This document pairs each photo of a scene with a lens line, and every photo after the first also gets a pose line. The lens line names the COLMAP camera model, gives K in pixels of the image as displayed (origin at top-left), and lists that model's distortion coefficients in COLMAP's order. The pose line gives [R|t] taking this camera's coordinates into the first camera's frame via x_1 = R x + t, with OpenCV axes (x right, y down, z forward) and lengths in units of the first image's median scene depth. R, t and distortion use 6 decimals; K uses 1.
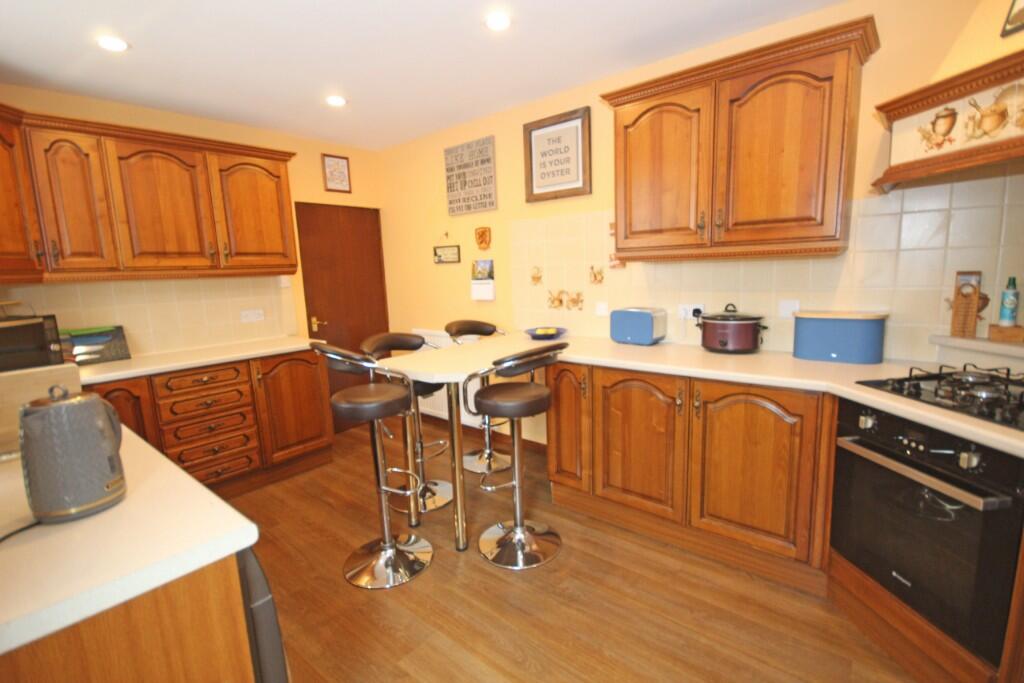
lens RADIAL K [[476.1, 0, 518.0], [0, 476.1, 341.1], [0, 0, 1]] dist [0.017150, -0.011783]
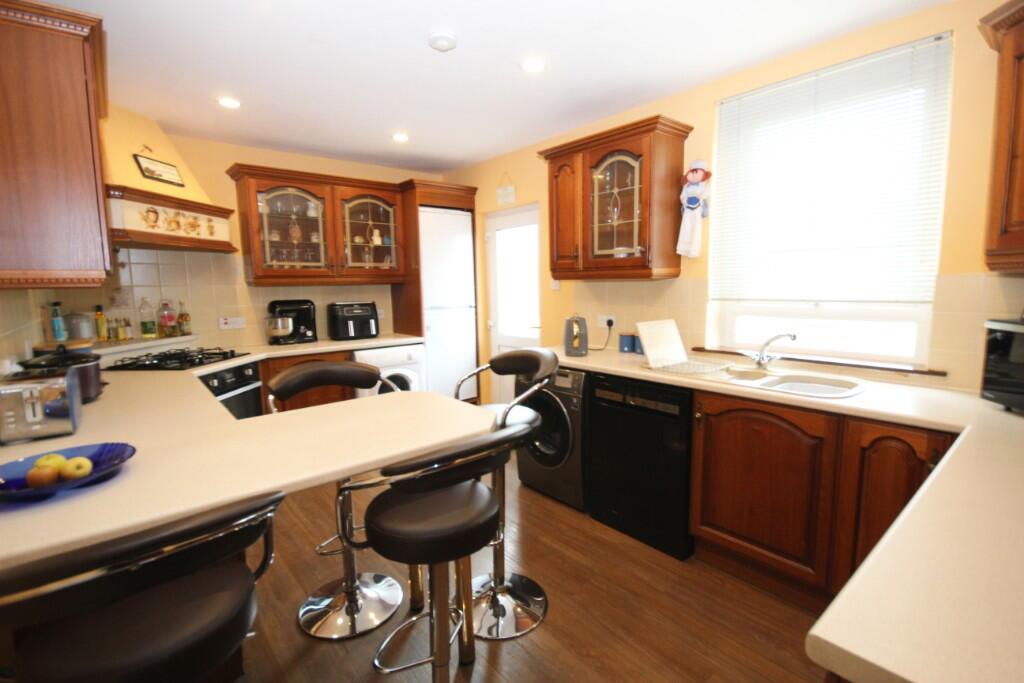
lens RADIAL K [[476.1, 0, 518.0], [0, 476.1, 341.1], [0, 0, 1]] dist [0.017150, -0.011783]
pose [[-0.983419, 0.030663, 0.178738, -0.449132], [0.078140, 0.961062, 0.265054, -0.227339], [-0.163651, 0.274625, -0.947523, 1.574647]]
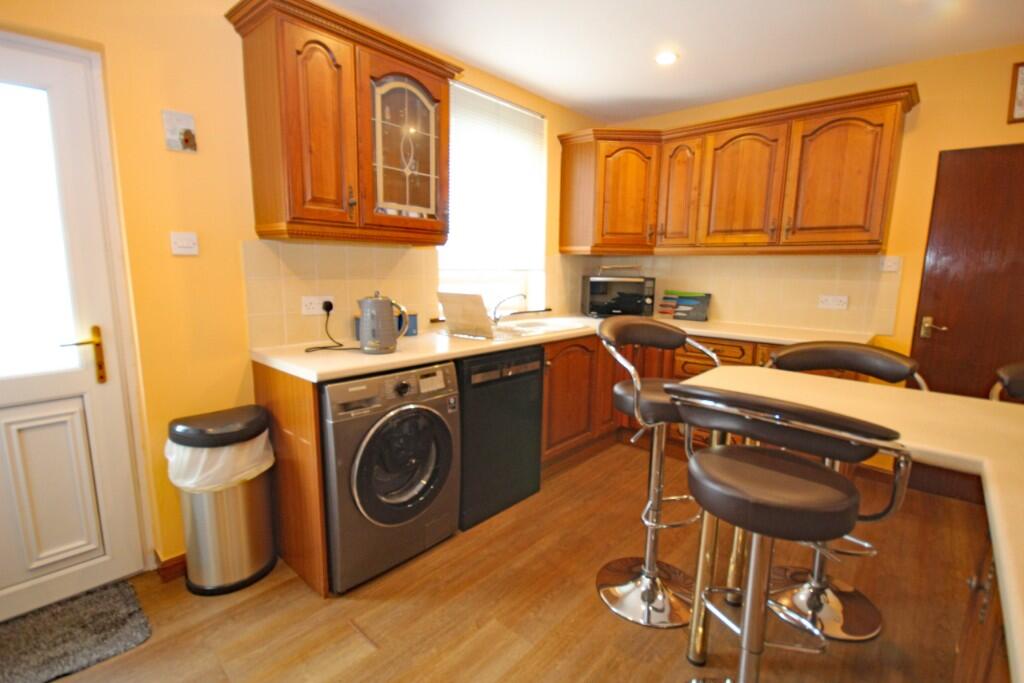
lens RADIAL K [[476.1, 0, 518.0], [0, 476.1, 341.1], [0, 0, 1]] dist [0.017150, -0.011783]
pose [[-0.037171, 0.190592, -0.980965, 0.439643], [-0.166925, 0.966668, 0.194139, -0.080367], [0.985269, 0.170964, -0.004118, 0.643974]]
